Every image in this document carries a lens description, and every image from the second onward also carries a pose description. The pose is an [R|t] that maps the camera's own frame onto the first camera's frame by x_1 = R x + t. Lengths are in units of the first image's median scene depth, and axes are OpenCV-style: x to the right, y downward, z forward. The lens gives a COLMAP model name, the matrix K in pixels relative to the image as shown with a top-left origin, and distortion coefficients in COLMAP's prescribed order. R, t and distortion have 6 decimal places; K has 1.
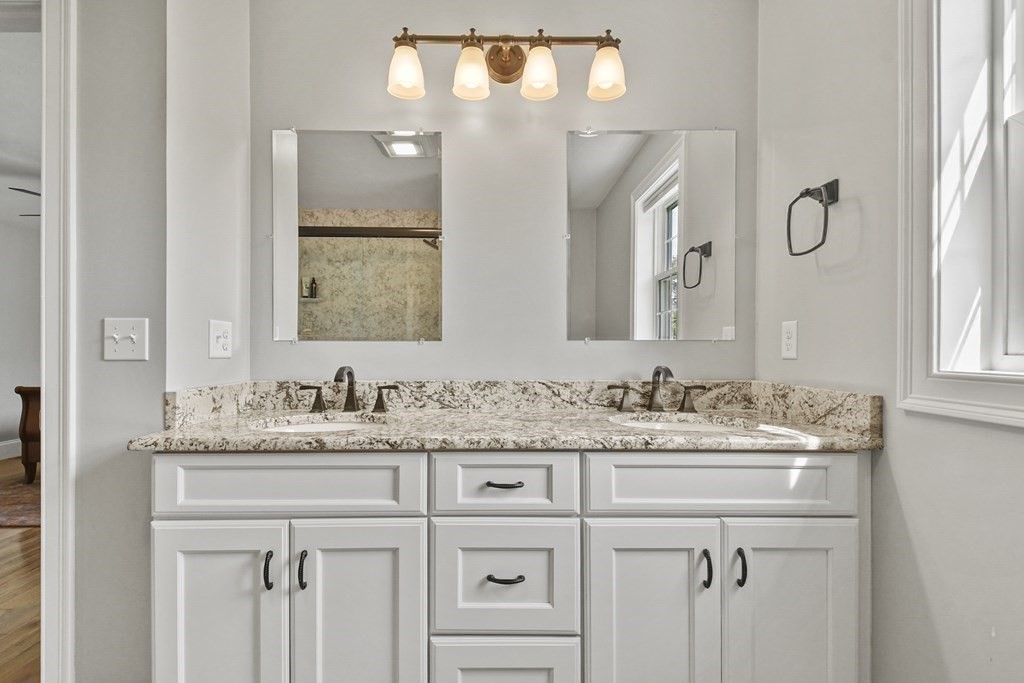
lens RADIAL K [[489.0, 0, 510.0], [0, 489.0, 343.2], [0, 0, 1]] dist [0.017079, -0.001371]
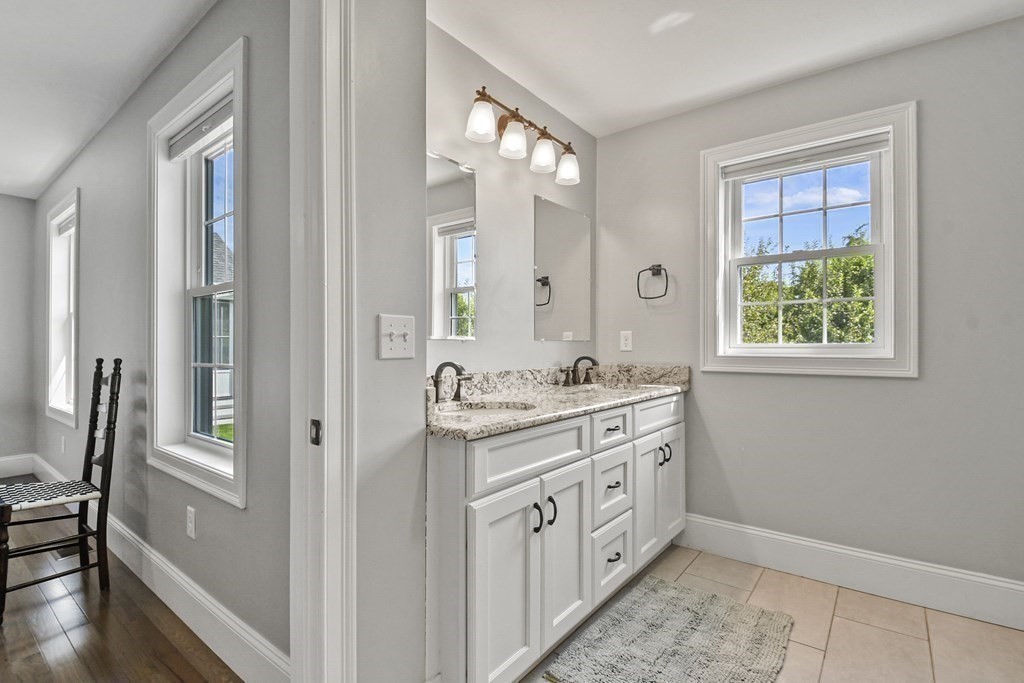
lens RADIAL K [[489.0, 0, 501.2], [0, 489.0, 339.0], [0, 0, 1]] dist [0.017079, -0.001371]
pose [[0.624004, 0.008403, 0.781376, -1.189196], [-0.003706, 0.999963, -0.007795, 0.002318], [-0.781413, 0.001968, 0.624011, 0.206976]]
